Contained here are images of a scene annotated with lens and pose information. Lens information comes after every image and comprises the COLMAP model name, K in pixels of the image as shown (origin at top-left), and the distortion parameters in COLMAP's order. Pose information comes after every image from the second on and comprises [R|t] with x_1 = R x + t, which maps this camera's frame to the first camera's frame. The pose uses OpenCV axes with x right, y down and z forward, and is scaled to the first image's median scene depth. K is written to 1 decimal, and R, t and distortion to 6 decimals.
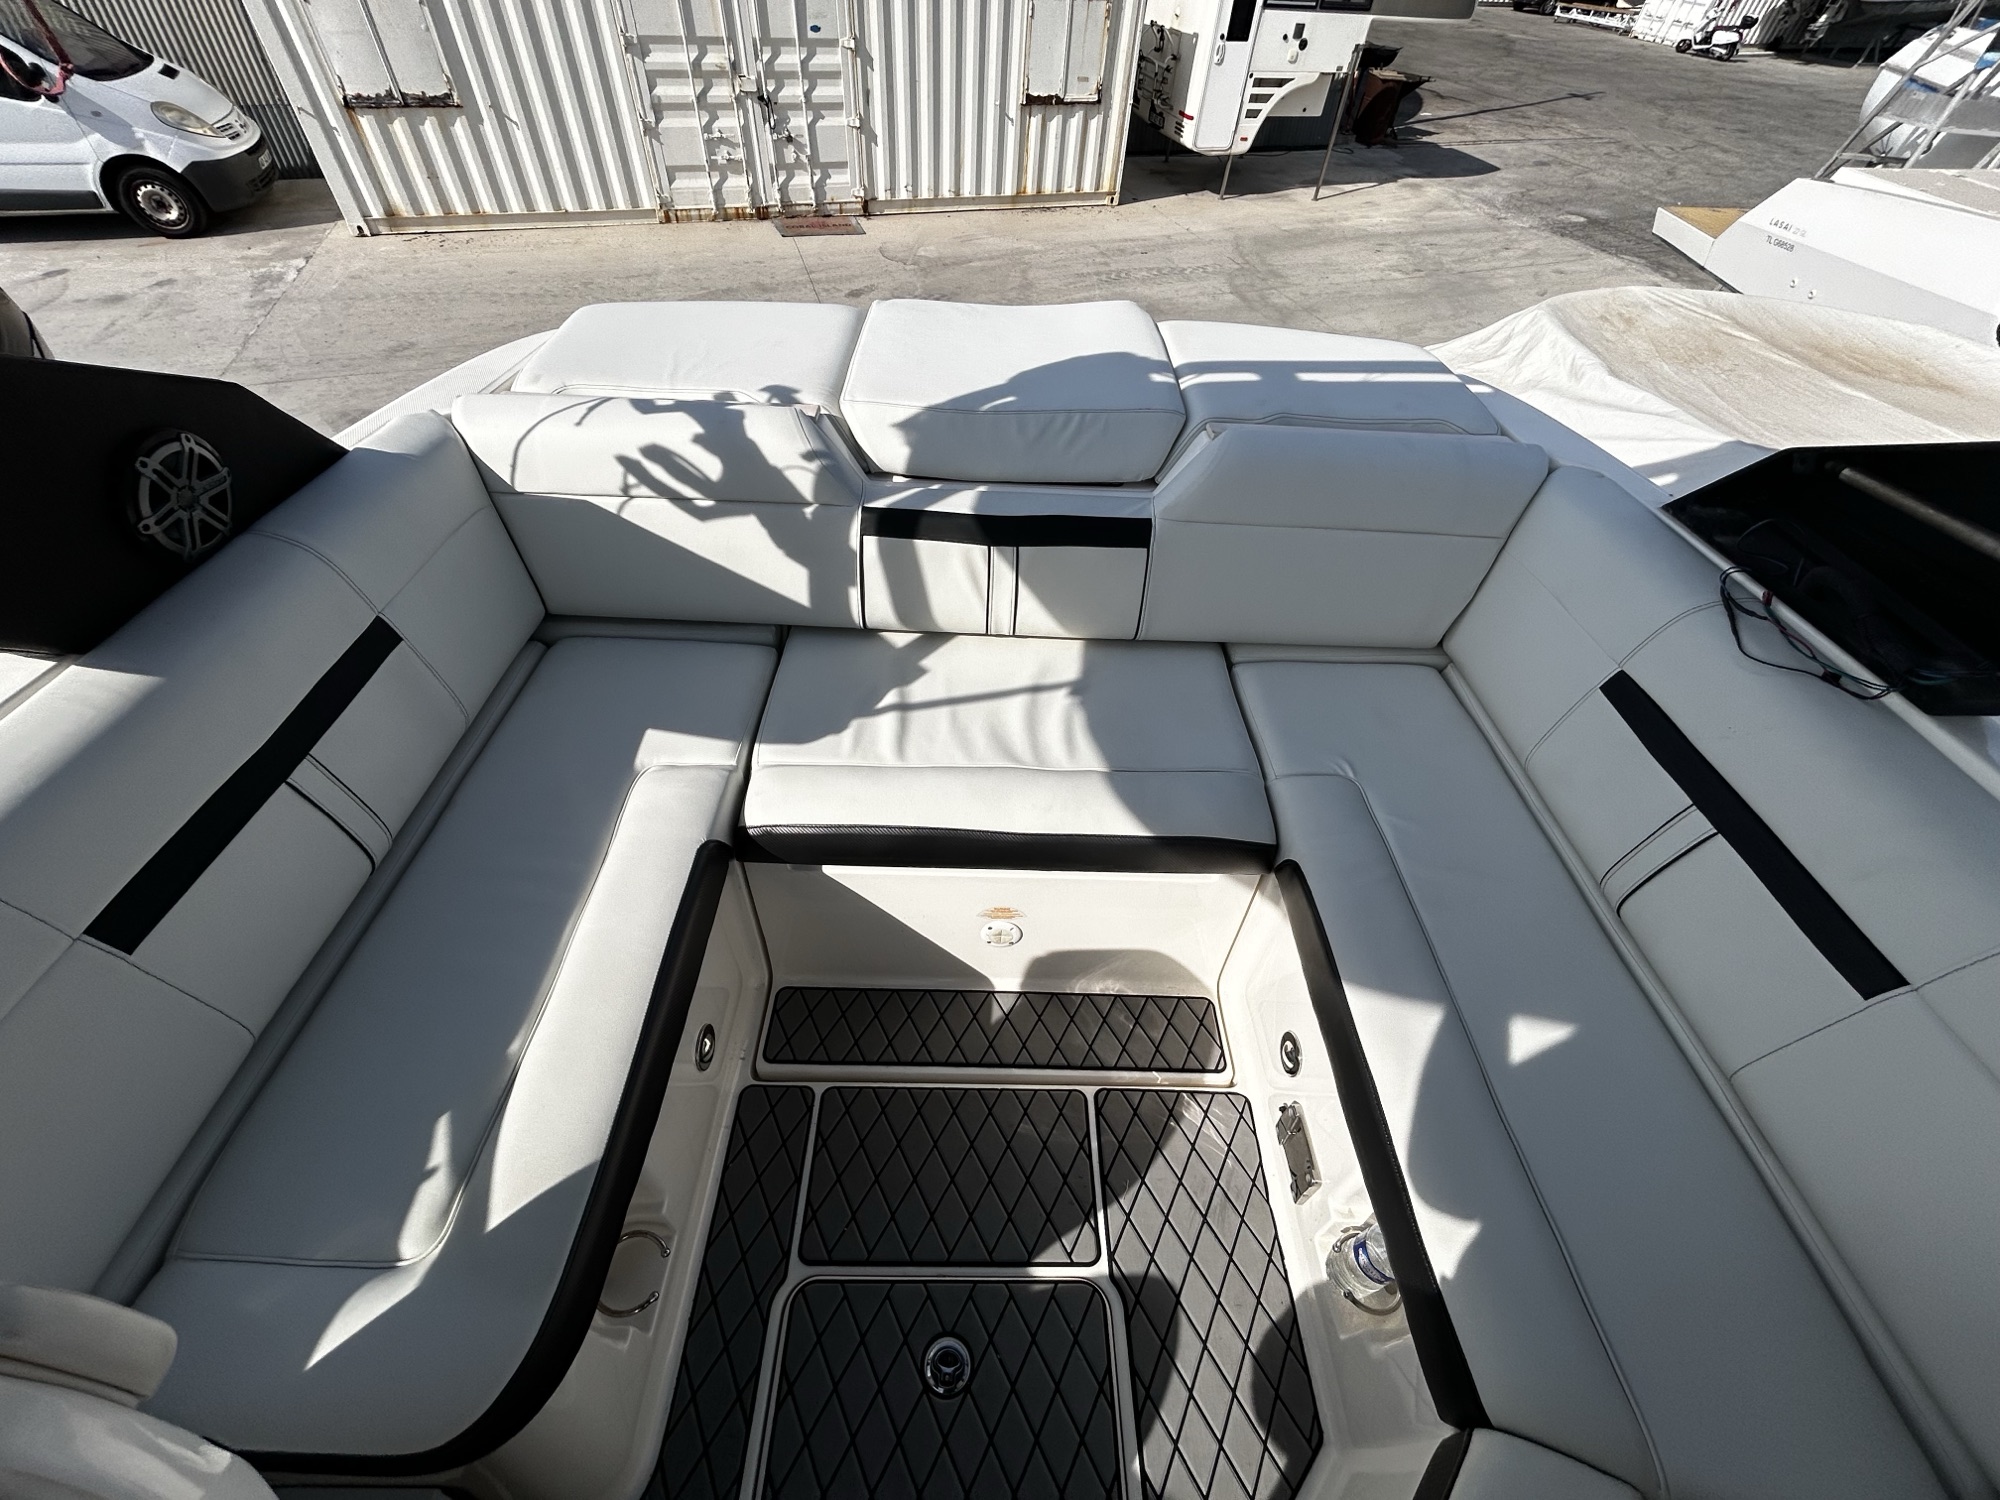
lens RADIAL K [[804.1, 0, 999.3], [0, 804.1, 749.0], [0, 0, 1]] dist [0.002935, -0.000930]
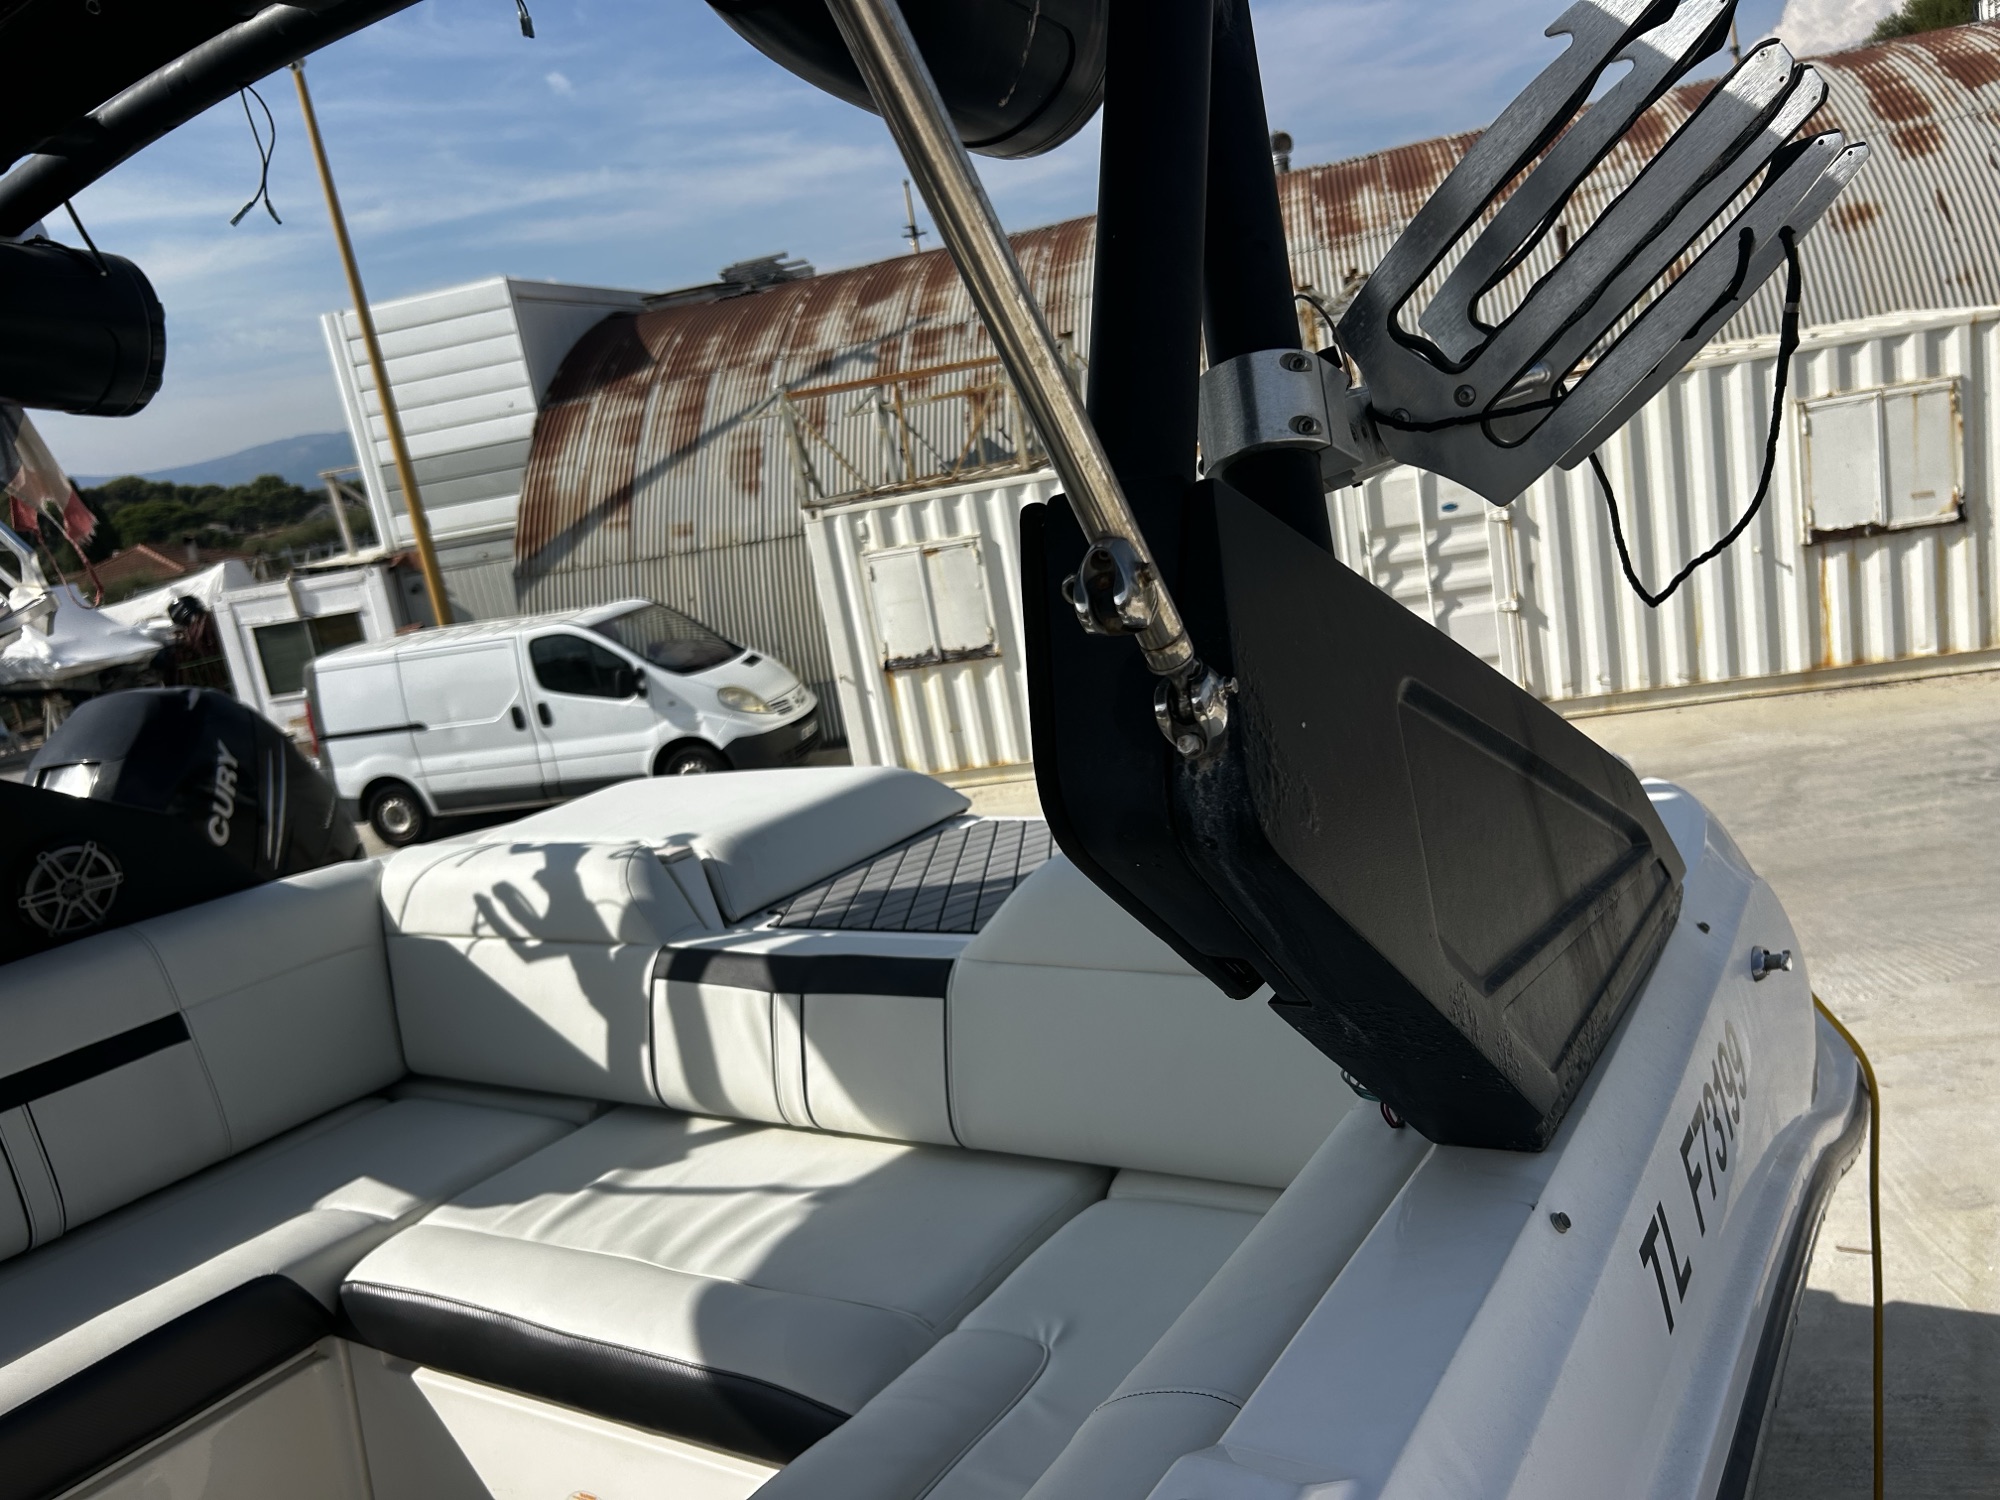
lens RADIAL K [[1532.6, 0, 1006.7], [0, 1532.6, 794.0], [0, 0, 1]] dist [0.040164, -0.063409]
pose [[0.829875, -0.064382, -0.554222, 0.958615], [-0.242211, 0.853272, -0.461801, 0.197372], [0.502634, 0.517476, 0.692515, 0.007348]]
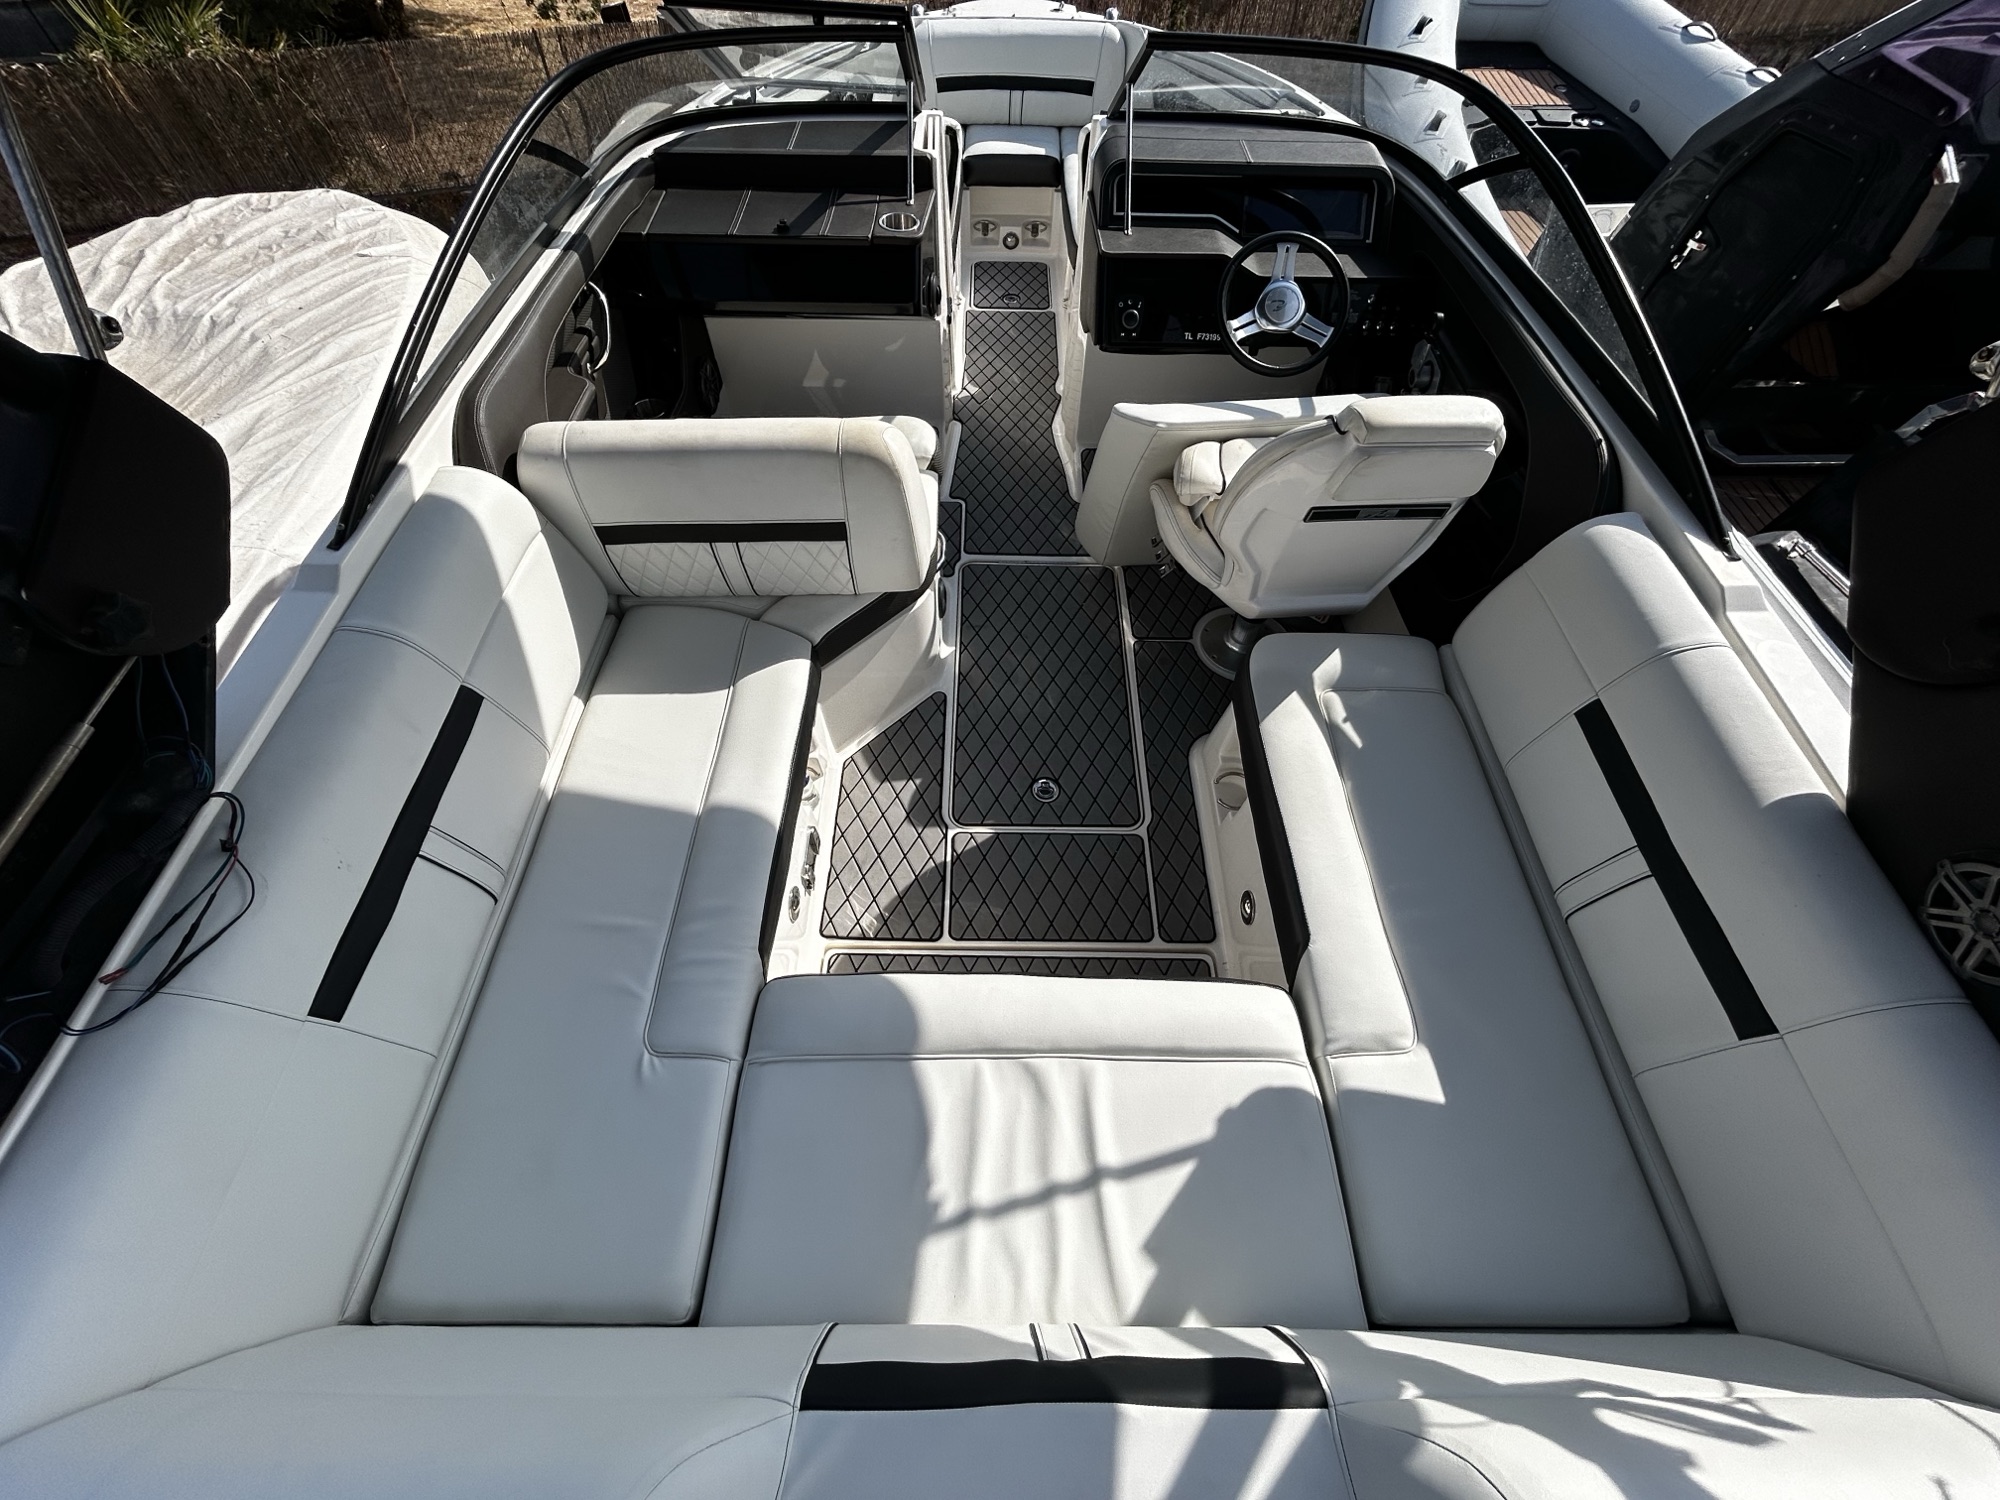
lens RADIAL K [[804.1, 0, 1001.1], [0, 804.1, 748.3], [0, 0, 1]] dist [0.002935, -0.000930]
pose [[-0.998326, -0.038644, -0.043041, 0.085498], [-0.035583, -0.176362, 0.983682, -0.717946], [-0.045605, 0.983567, 0.174691, 0.449700]]
